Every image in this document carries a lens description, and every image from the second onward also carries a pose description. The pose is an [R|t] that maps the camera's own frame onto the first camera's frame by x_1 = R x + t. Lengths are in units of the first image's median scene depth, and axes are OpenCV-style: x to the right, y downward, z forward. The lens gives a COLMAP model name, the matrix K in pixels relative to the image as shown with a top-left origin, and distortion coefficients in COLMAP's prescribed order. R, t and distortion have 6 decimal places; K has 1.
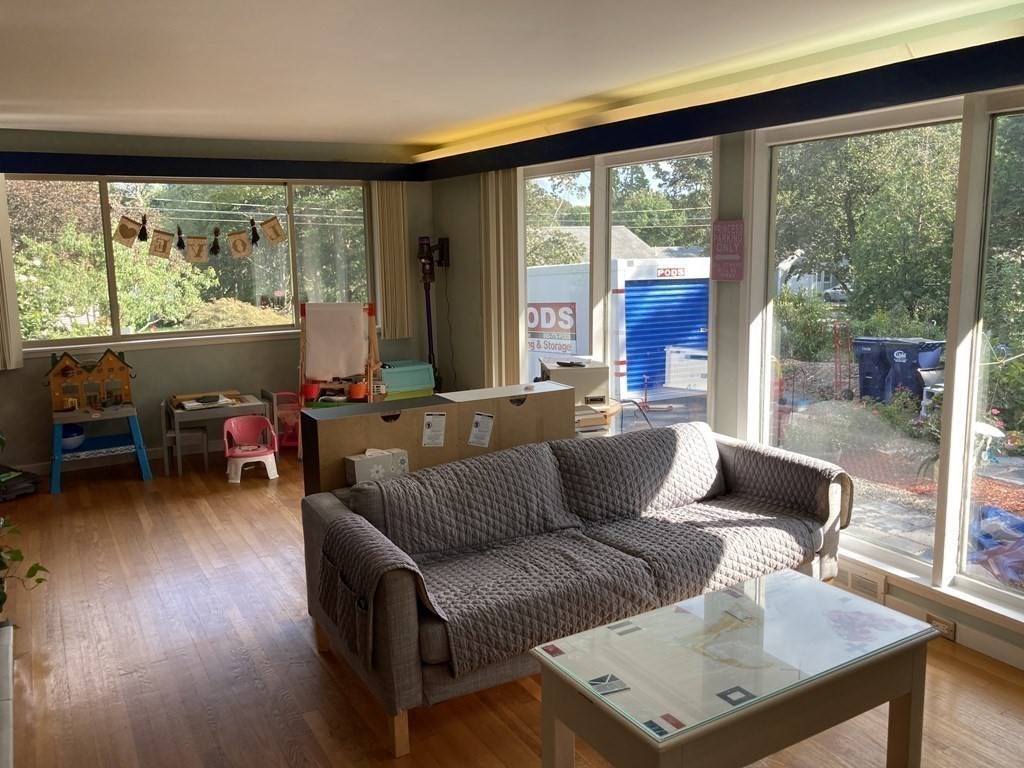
lens RADIAL K [[849.6, 0, 518.1], [0, 849.6, 378.0], [0, 0, 1]] dist [0.008090, -0.005011]
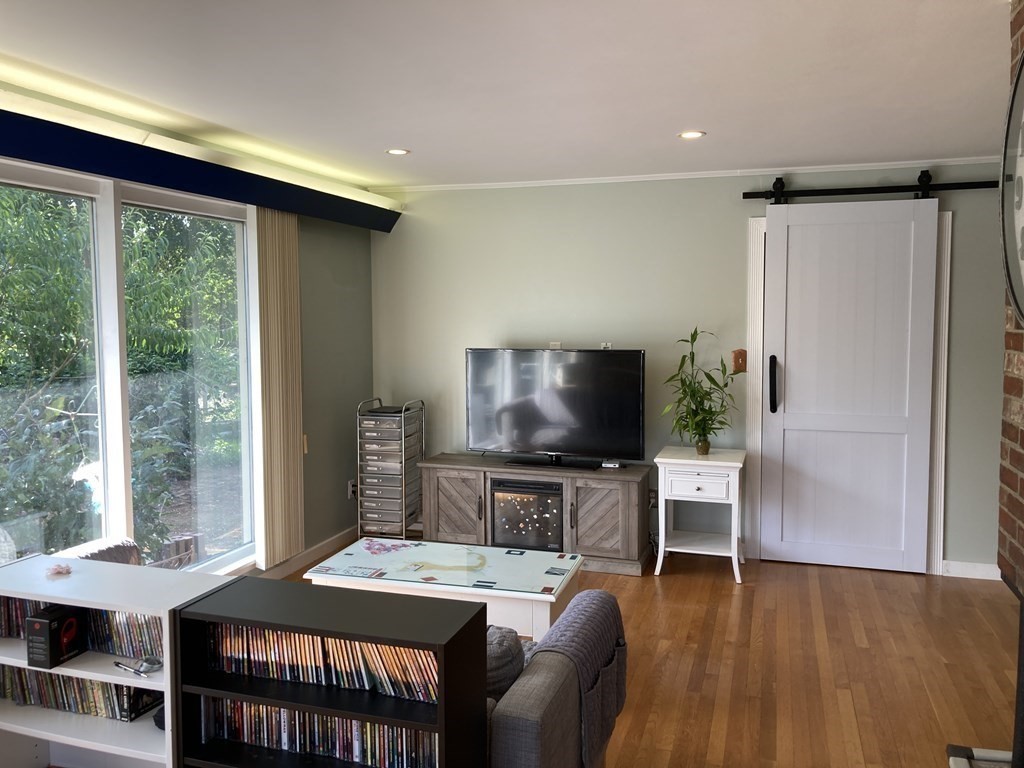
lens RADIAL K [[849.6, 0, 518.1], [0, 849.6, 378.0], [0, 0, 1]] dist [0.008090, -0.005011]
pose [[-0.680421, -0.041432, 0.731649, -0.976435], [0.129714, 0.975826, 0.175891, -0.275583], [-0.721250, 0.214585, -0.658599, 1.990646]]
